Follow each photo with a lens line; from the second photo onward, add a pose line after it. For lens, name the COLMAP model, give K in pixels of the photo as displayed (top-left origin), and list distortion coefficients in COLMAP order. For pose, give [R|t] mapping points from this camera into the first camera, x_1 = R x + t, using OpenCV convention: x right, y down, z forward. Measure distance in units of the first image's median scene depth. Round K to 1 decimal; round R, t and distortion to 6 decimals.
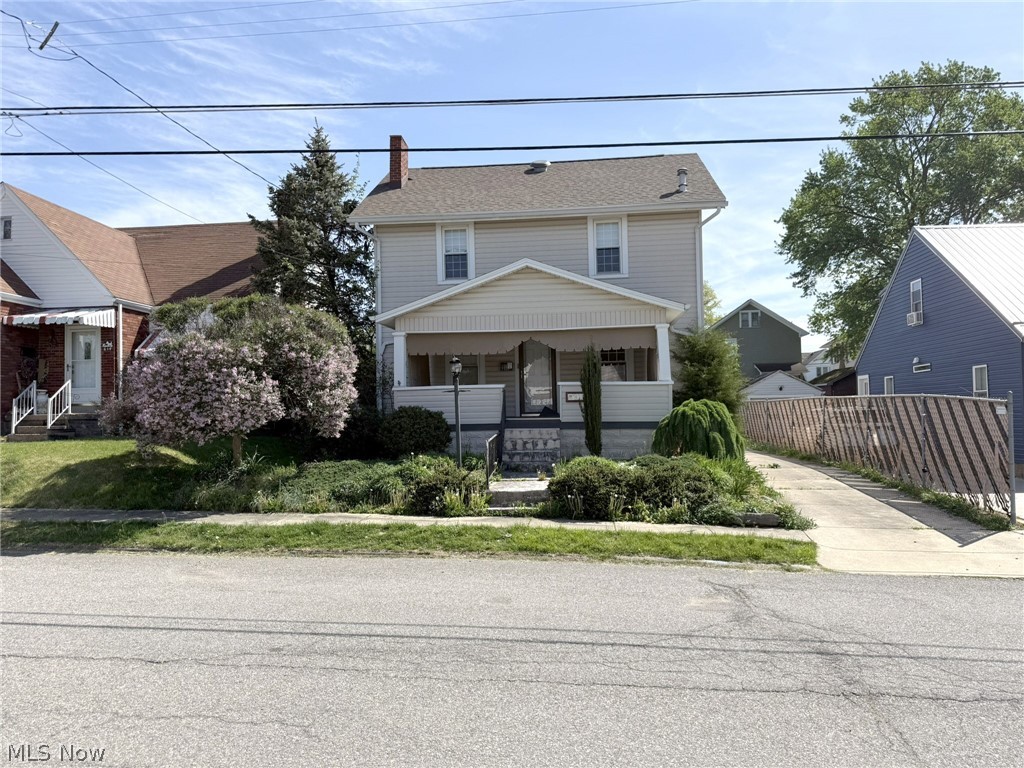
lens RADIAL K [[715.0, 0, 503.4], [0, 715.0, 384.9], [0, 0, 1]] dist [0.026416, -0.031219]
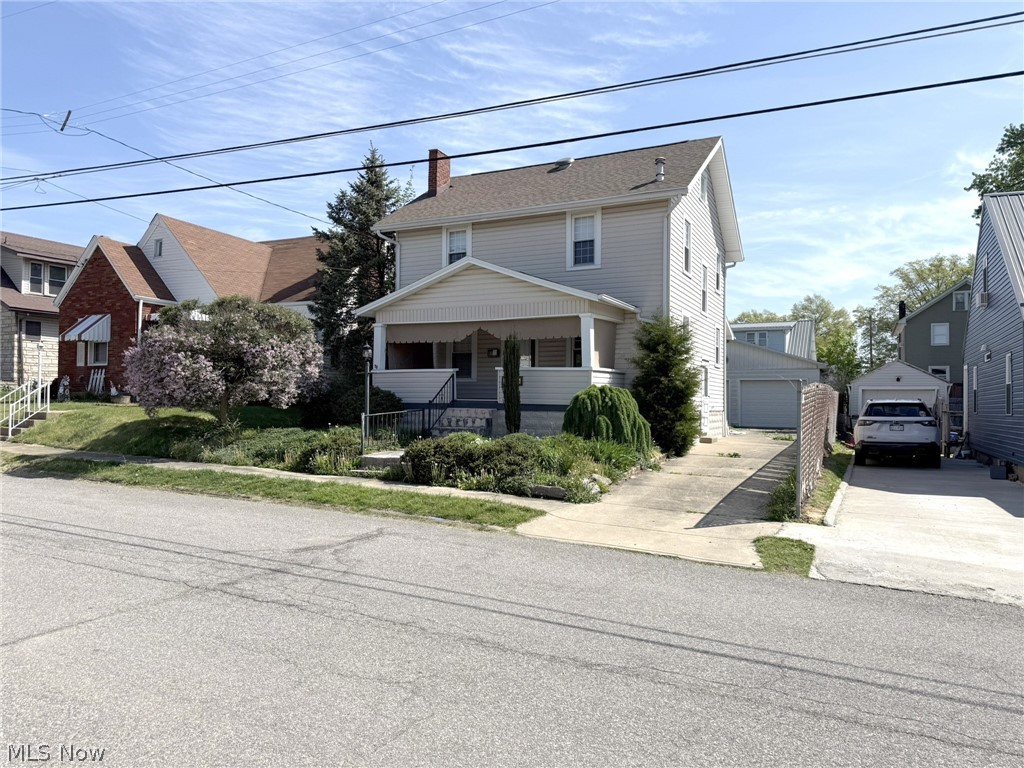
lens RADIAL K [[715.0, 0, 506.1], [0, 715.0, 391.2], [0, 0, 1]] dist [0.026416, -0.031219]
pose [[0.936933, 0.022567, -0.348779, 0.415766], [-0.012160, 0.999414, 0.031998, -0.002600], [0.349297, -0.025739, 0.936658, -0.030626]]
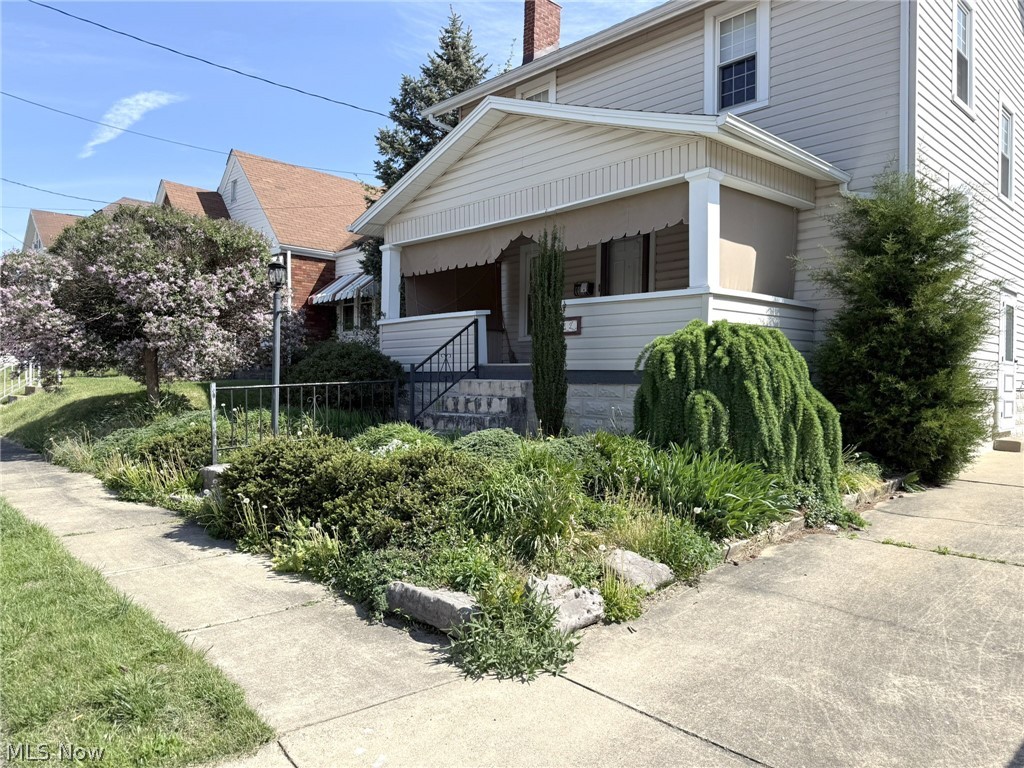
lens RADIAL K [[715.0, 0, 507.7], [0, 715.0, 377.9], [0, 0, 1]] dist [0.026416, -0.031219]
pose [[0.747197, 0.021087, -0.664267, 0.390991], [0.003238, 0.999369, 0.035367, 0.032458], [0.664594, -0.028577, 0.746658, 0.469202]]
